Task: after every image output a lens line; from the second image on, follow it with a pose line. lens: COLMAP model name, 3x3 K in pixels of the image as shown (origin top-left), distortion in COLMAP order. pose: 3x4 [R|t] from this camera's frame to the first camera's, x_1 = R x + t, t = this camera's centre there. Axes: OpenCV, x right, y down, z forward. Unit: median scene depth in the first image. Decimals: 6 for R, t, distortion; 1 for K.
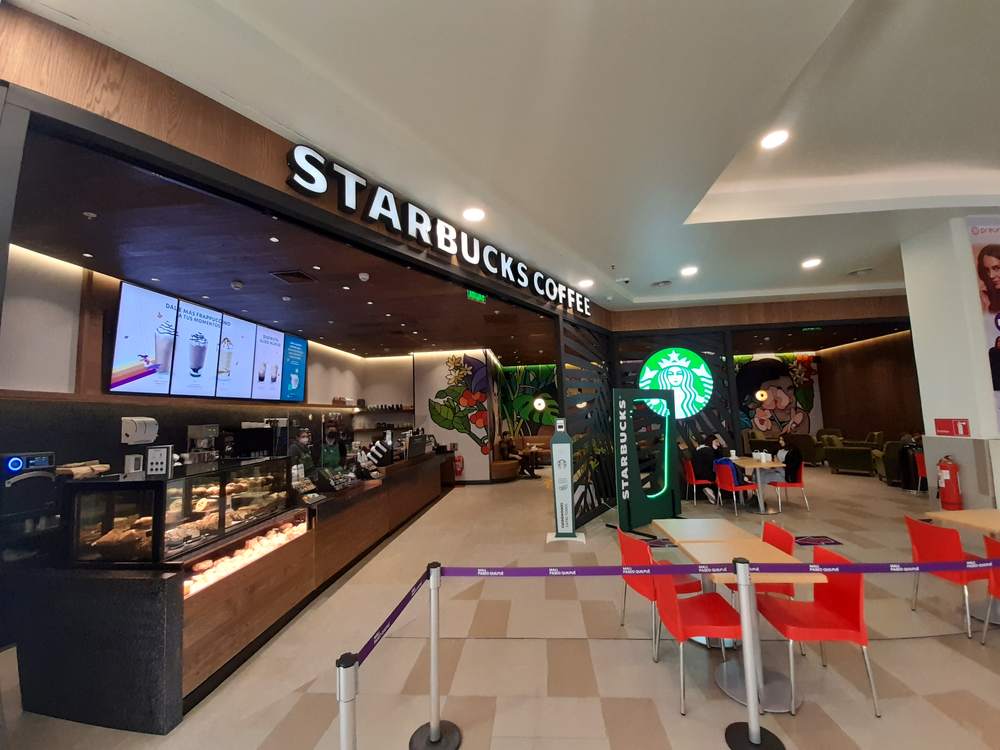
lens RADIAL K [[392.1, 0, 510.0], [0, 392.1, 378.4], [0, 0, 1]] dist [0.008438, -0.009601]
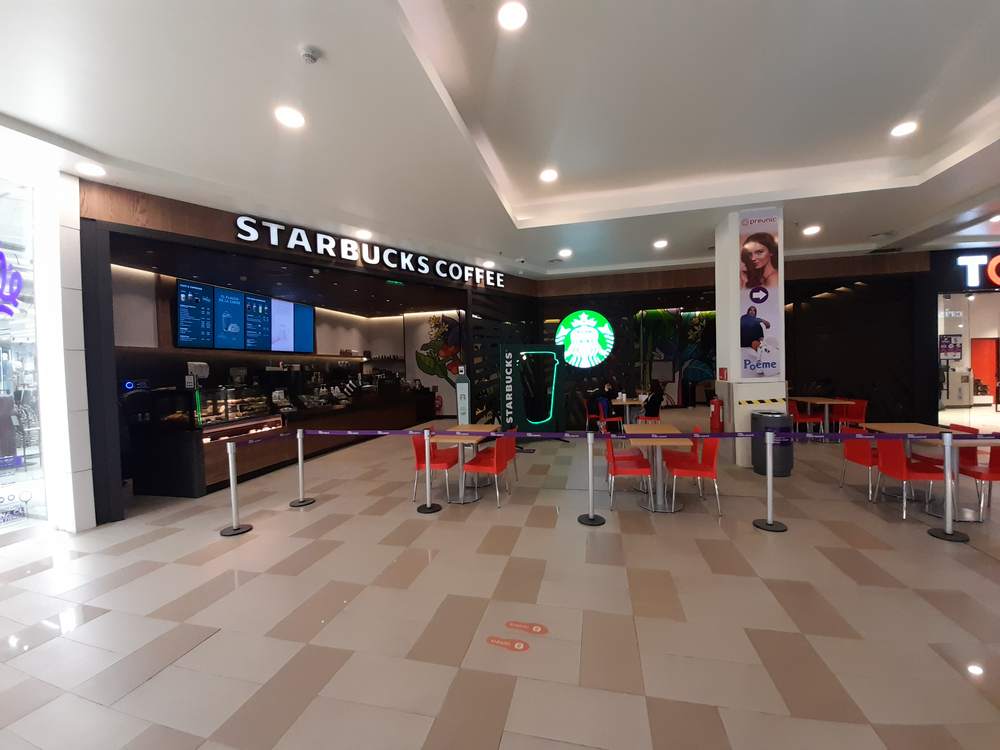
lens RADIAL K [[392.1, 0, 510.0], [0, 392.1, 378.4], [0, 0, 1]] dist [0.008438, -0.009601]
pose [[0.989633, 0.013076, -0.143025, 0.488429], [0.004831, 0.992252, 0.124146, -0.026198], [0.143540, -0.123550, 0.981902, -0.359550]]
